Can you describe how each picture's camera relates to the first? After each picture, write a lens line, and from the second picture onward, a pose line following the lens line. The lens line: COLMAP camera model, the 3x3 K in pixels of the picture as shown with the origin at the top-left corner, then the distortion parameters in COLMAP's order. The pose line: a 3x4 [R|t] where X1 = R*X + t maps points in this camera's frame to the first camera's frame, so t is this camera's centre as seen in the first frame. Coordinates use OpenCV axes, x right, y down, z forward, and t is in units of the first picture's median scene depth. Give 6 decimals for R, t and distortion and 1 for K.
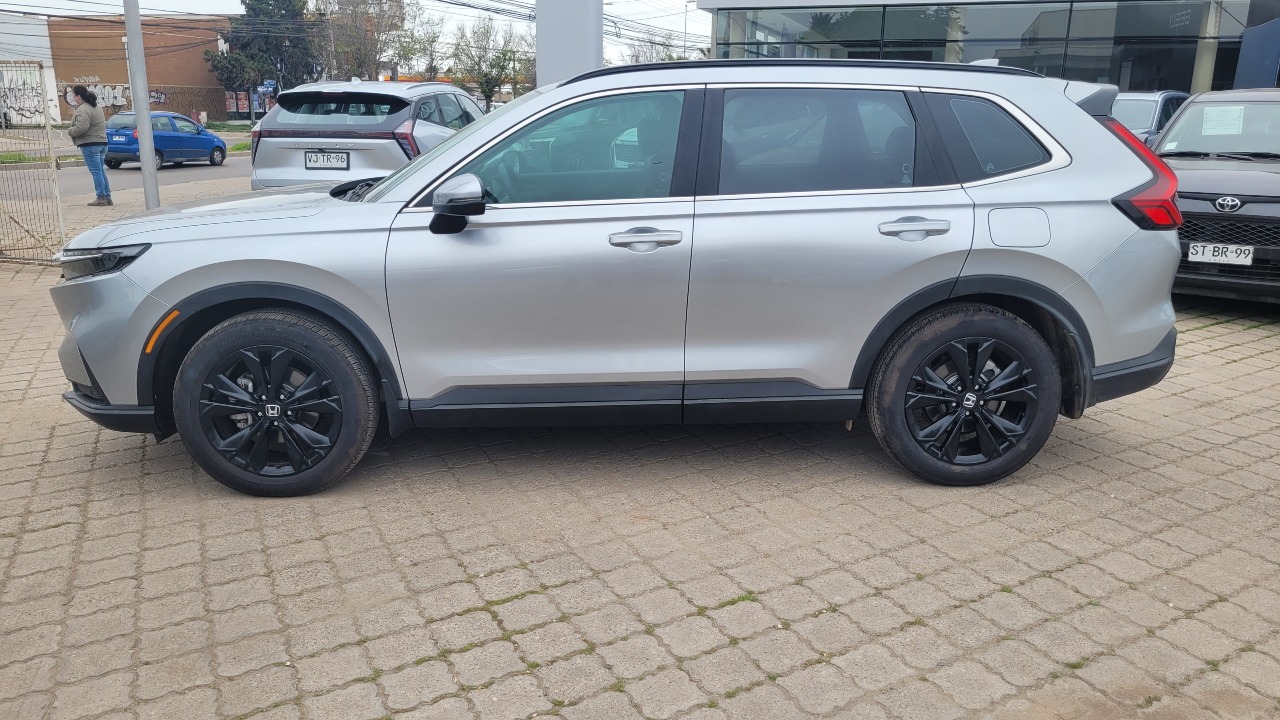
lens RADIAL K [[983.8, 0, 636.3], [0, 983.8, 364.0], [0, 0, 1]] dist [0.049185, -0.042535]
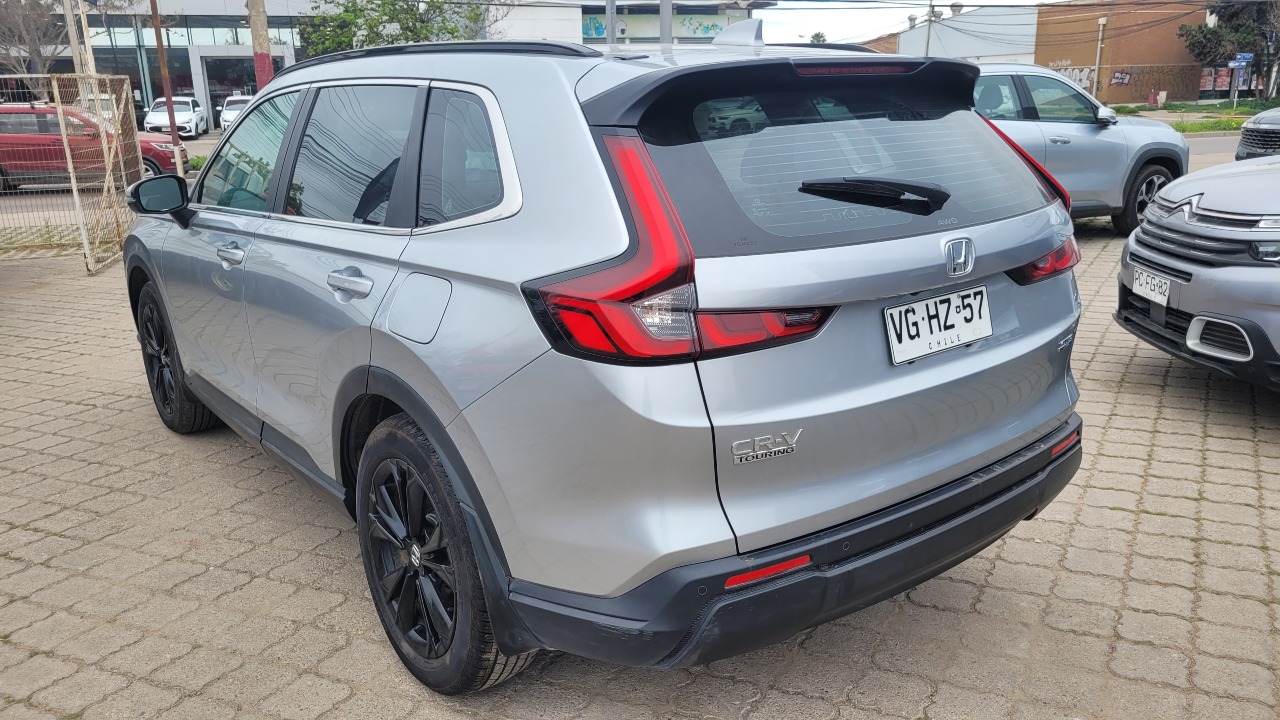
lens RADIAL K [[983.8, 0, 636.3], [0, 983.8, 364.0], [0, 0, 1]] dist [0.049185, -0.042535]
pose [[0.570650, 0.198101, -0.796940, 0.922500], [-0.182718, 0.976769, 0.111967, -0.189254], [0.800607, 0.081721, 0.593590, 0.717418]]
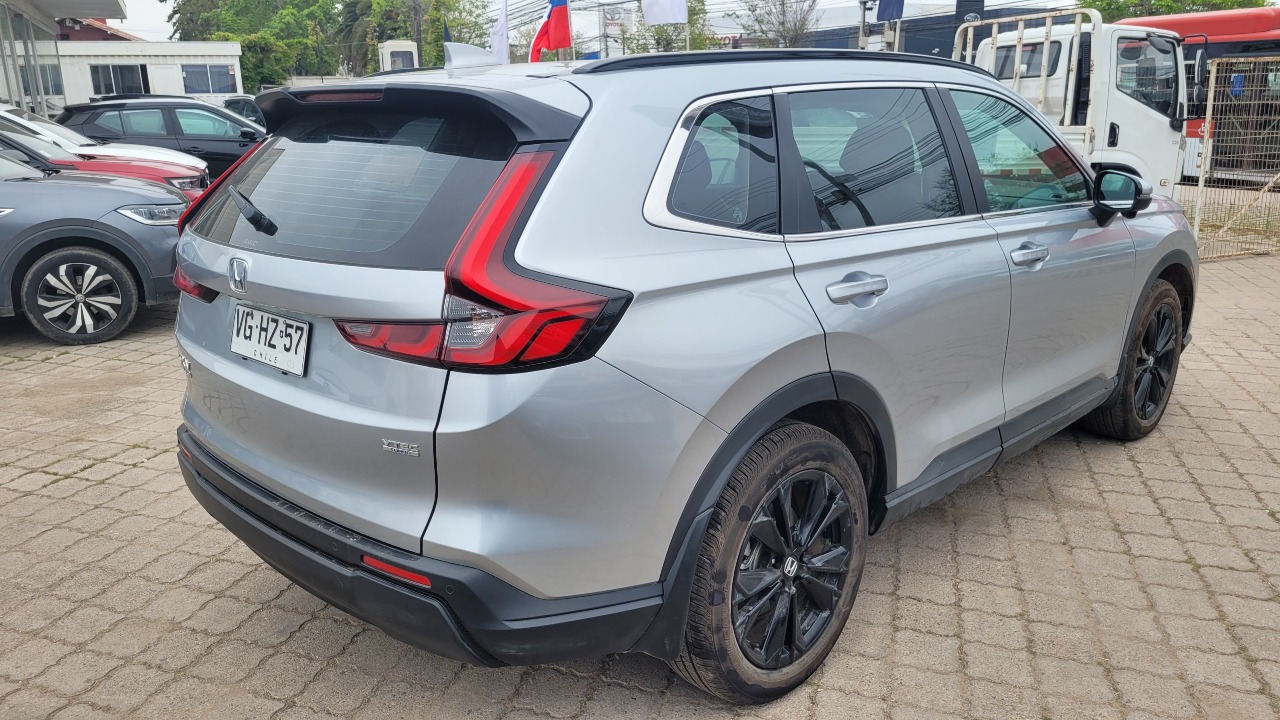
lens RADIAL K [[983.8, 0, 636.3], [0, 983.8, 364.0], [0, 0, 1]] dist [0.049185, -0.042535]
pose [[-0.742203, 0.178555, -0.645951, 0.786656], [-0.162296, 0.887276, 0.431742, -0.470011], [0.650227, 0.425276, -0.629560, 1.750018]]
